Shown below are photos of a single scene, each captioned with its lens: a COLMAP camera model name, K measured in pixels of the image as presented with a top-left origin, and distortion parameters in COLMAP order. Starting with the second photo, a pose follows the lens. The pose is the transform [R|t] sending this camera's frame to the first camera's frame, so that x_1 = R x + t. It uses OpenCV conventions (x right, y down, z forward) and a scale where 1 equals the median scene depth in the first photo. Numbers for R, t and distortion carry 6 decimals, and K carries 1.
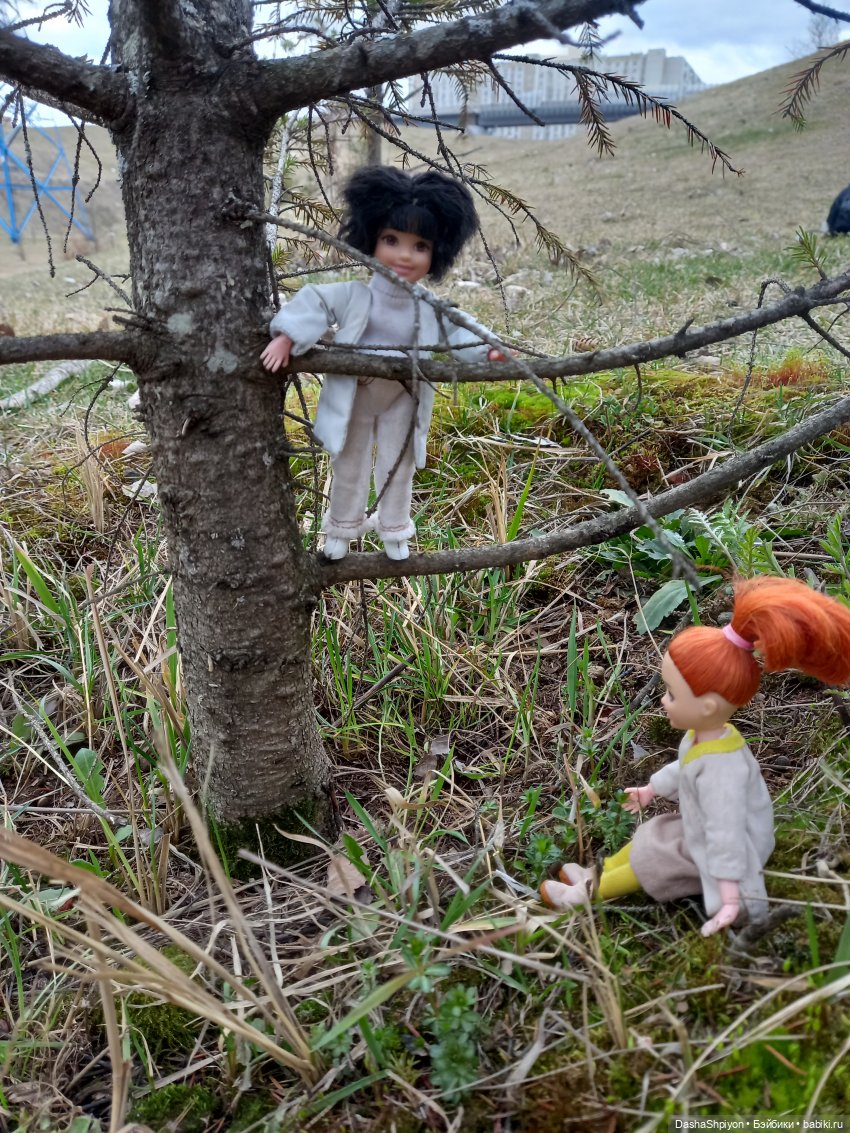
lens RADIAL K [[853.1, 0, 436.8], [0, 853.1, 566.8], [0, 0, 1]] dist [0.083560, -0.100767]
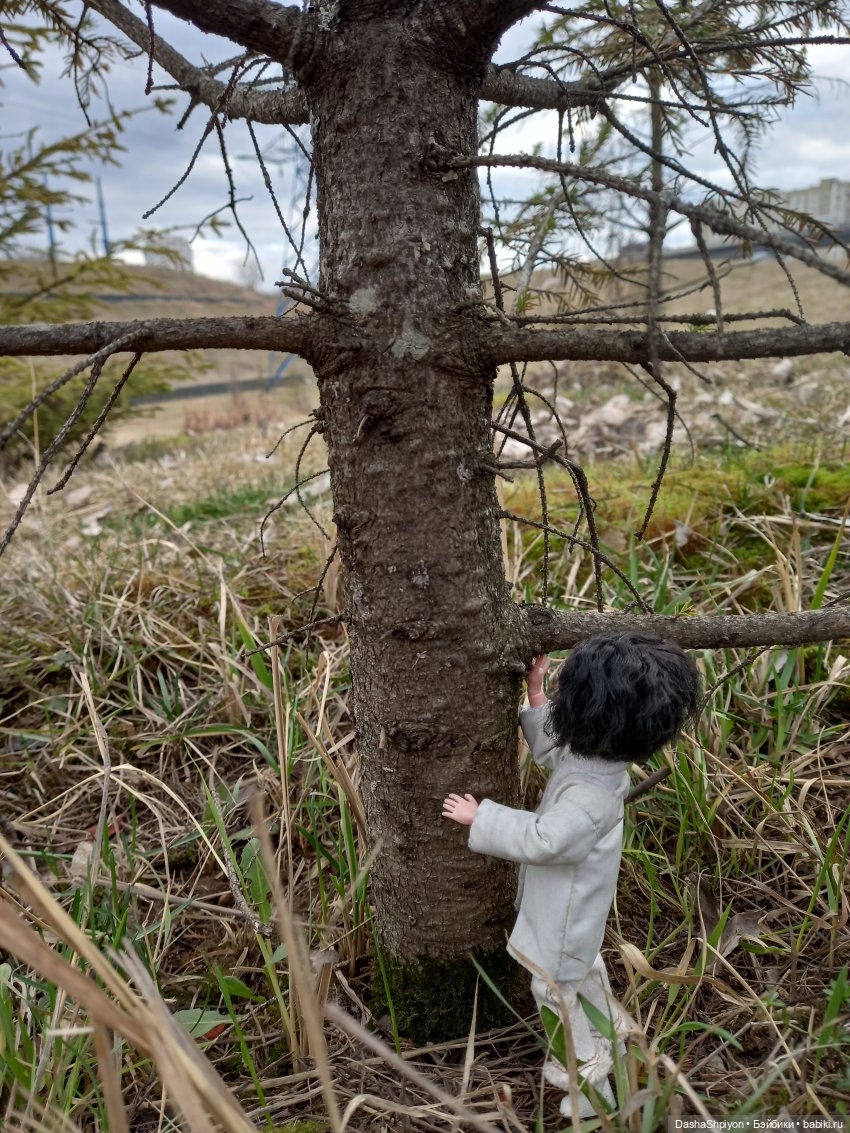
lens RADIAL K [[860.8, 0, 425.0], [0, 860.8, 566.5], [0, 0, 1]] dist [0.068155, -0.096344]
pose [[0.947338, 0.016483, -0.319810, 0.018196], [-0.062894, 0.988801, -0.135342, 0.061603], [0.313997, 0.148329, 0.937766, 0.258170]]
